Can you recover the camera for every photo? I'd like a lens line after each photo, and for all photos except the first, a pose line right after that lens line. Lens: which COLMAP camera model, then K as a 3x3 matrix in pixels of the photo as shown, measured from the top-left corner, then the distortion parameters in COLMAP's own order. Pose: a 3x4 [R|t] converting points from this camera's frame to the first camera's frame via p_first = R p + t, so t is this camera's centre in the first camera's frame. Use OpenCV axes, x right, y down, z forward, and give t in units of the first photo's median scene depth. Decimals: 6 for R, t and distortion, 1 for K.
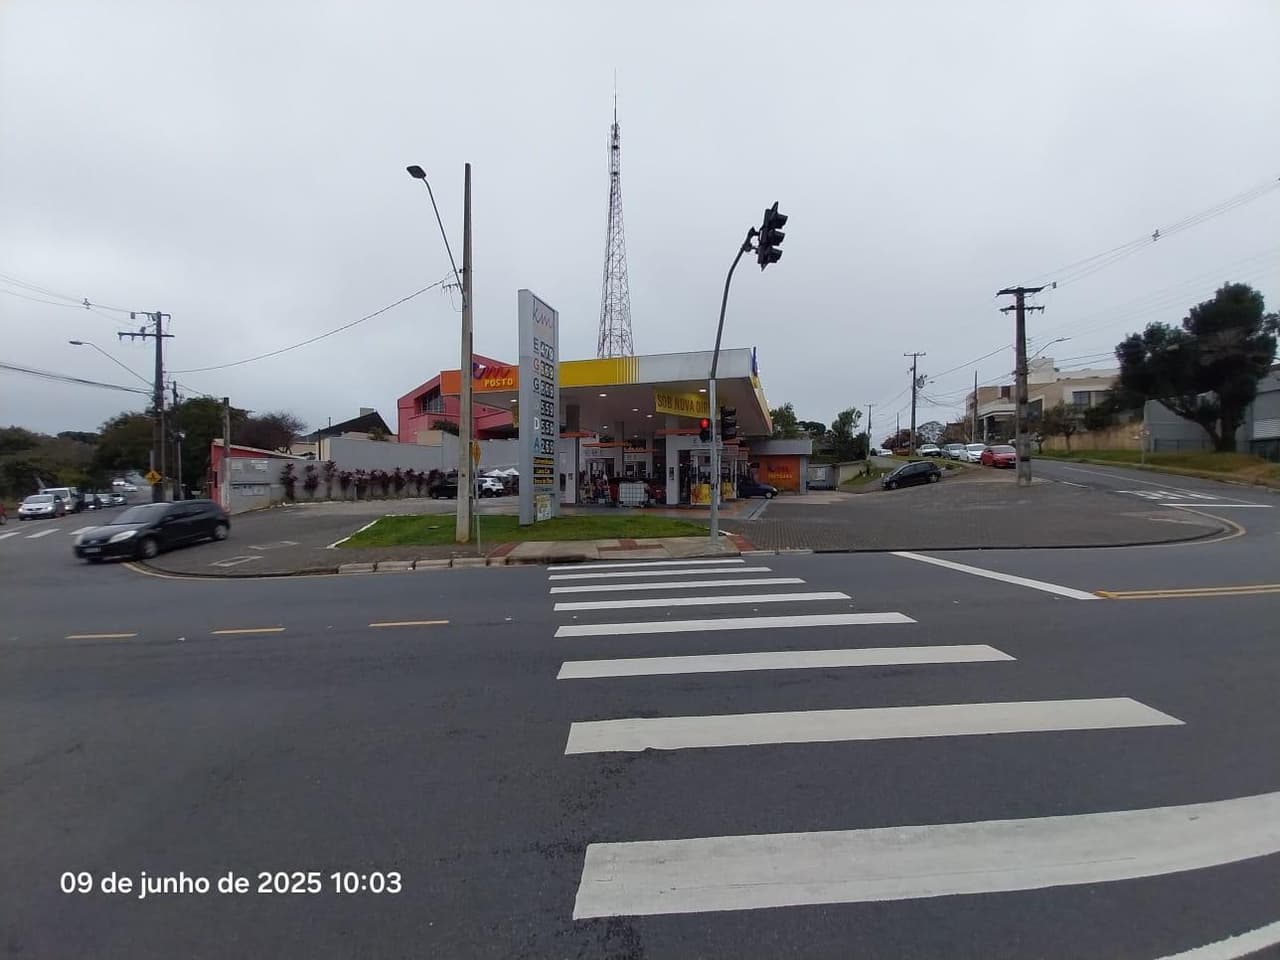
lens RADIAL K [[496.6, 0, 644.6], [0, 496.6, 483.2], [0, 0, 1]] dist [0.020917, -0.014976]
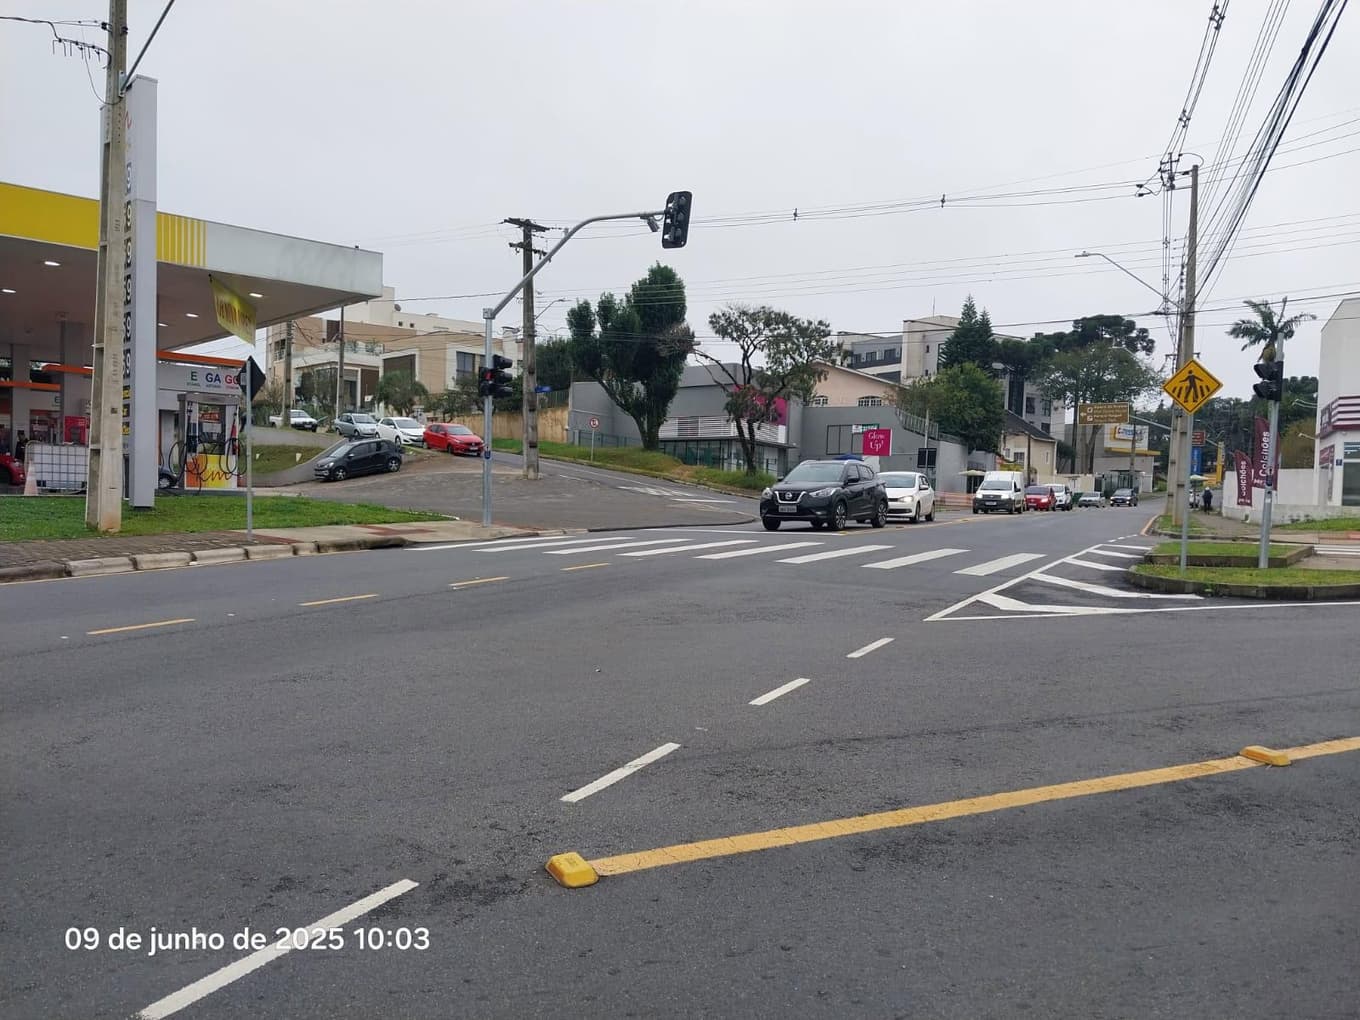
lens RADIAL K [[1147.7, 0, 598.9], [0, 1147.7, 562.4], [0, 0, 1]] dist [0.123044, -0.332799]
pose [[0.541865, -0.026700, 0.840041, -0.685967], [-0.026745, 0.998441, 0.048986, 0.044190], [-0.840040, -0.049011, 0.540307, -0.082180]]
